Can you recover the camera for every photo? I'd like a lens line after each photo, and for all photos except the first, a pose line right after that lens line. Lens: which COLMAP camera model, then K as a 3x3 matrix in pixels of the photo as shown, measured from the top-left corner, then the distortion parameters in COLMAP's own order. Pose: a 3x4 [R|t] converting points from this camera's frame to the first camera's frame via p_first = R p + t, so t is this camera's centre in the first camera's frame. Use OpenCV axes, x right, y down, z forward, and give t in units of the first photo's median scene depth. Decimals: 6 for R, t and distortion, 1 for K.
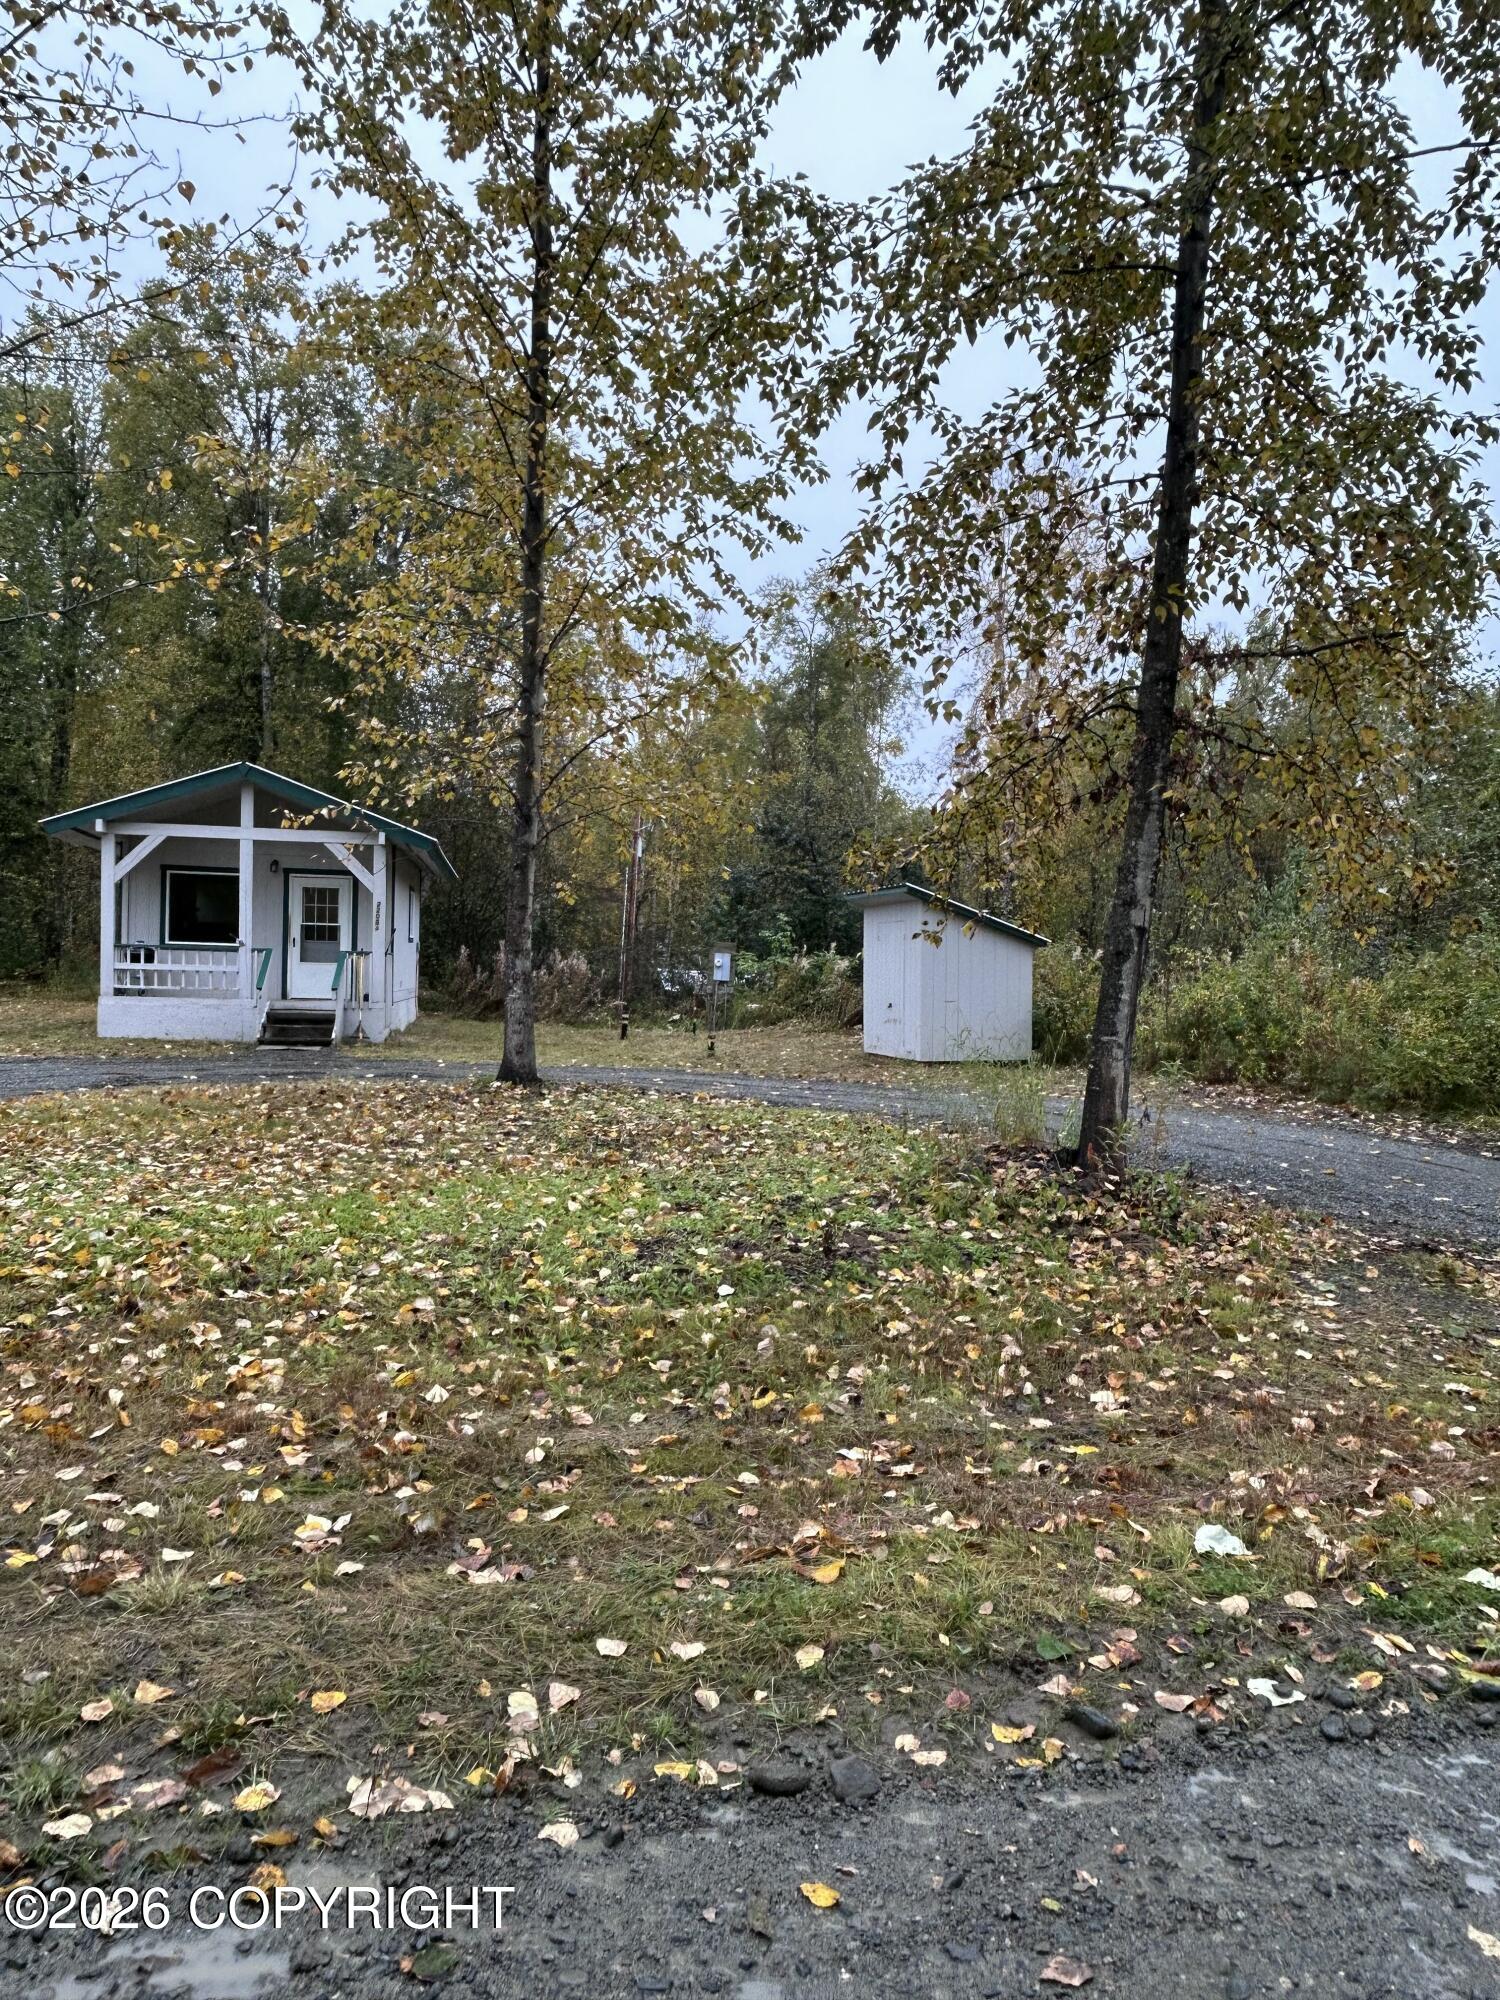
lens RADIAL K [[1283.2, 0, 750.0], [0, 1283.2, 1000.0], [0, 0, 1]] dist [0.000126, -0.000012]
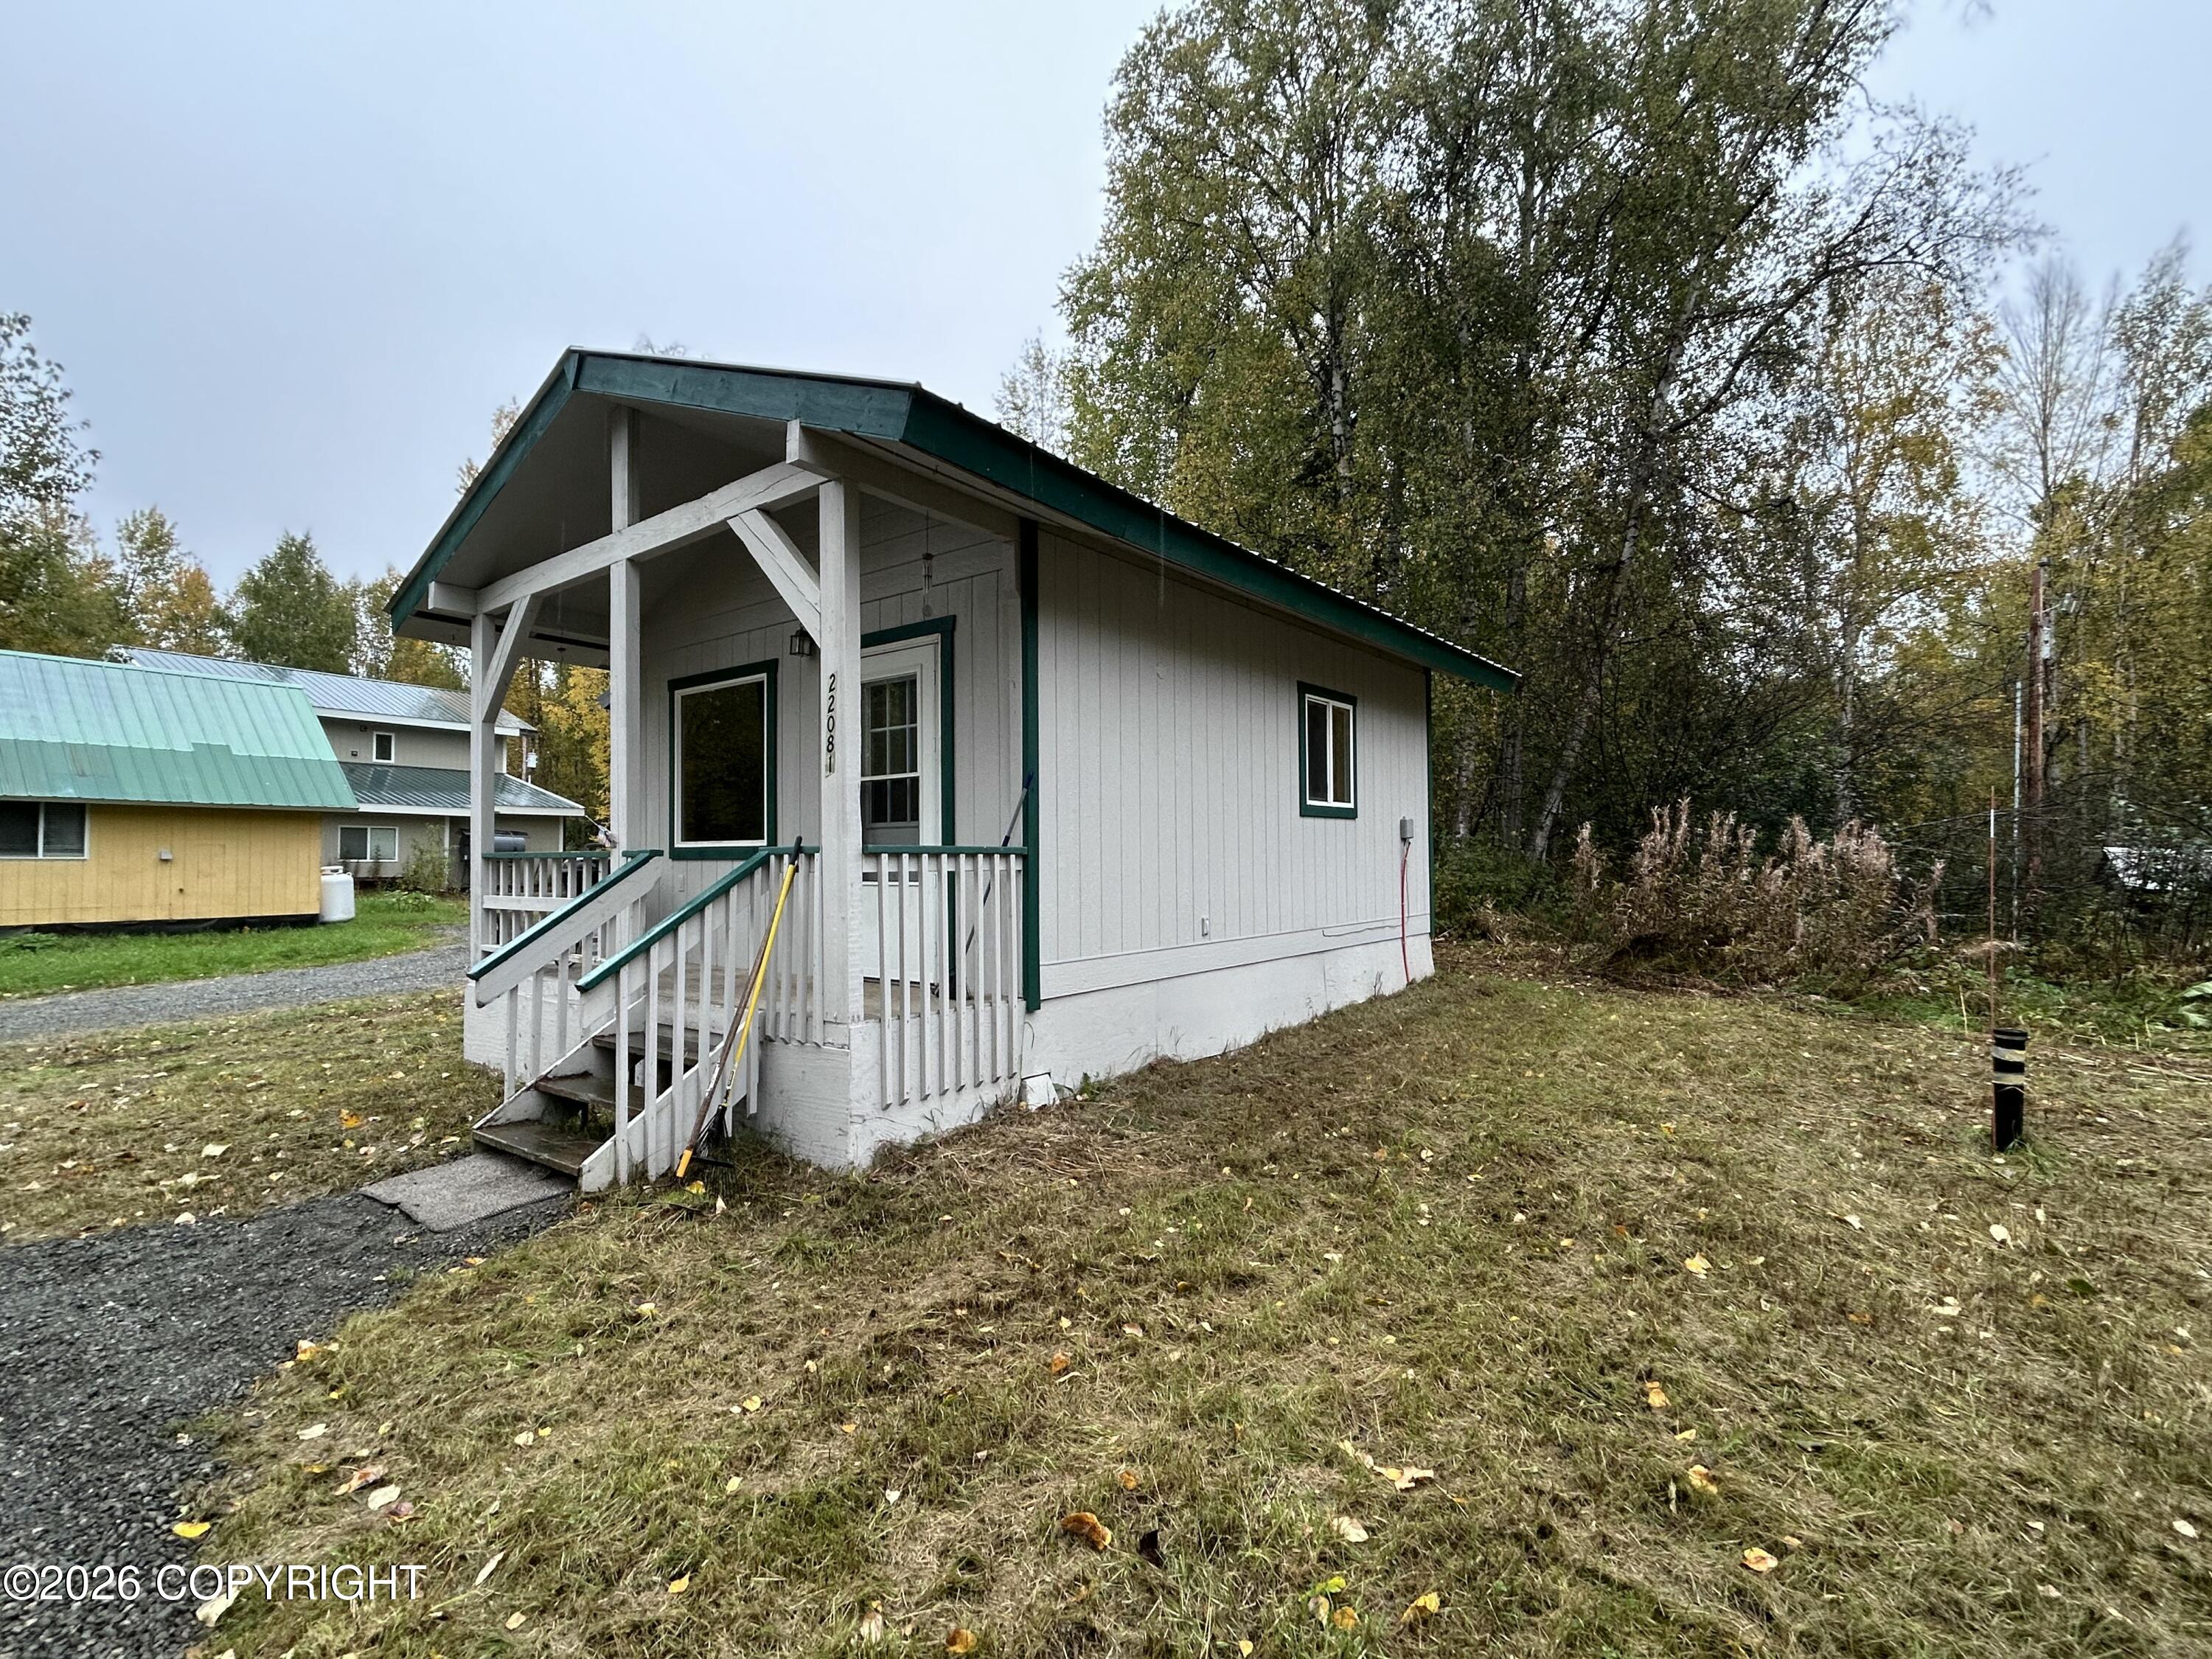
lens RADIAL K [[998.8, 0, 1106.0], [0, 998.8, 829.5], [0, 0, 1]] dist [0.000118, 0.000052]
pose [[0.661104, -0.050603, -0.748586, -0.049769], [0.006390, 0.998067, -0.061824, -0.015477], [0.750267, 0.036089, 0.660149, 0.587962]]
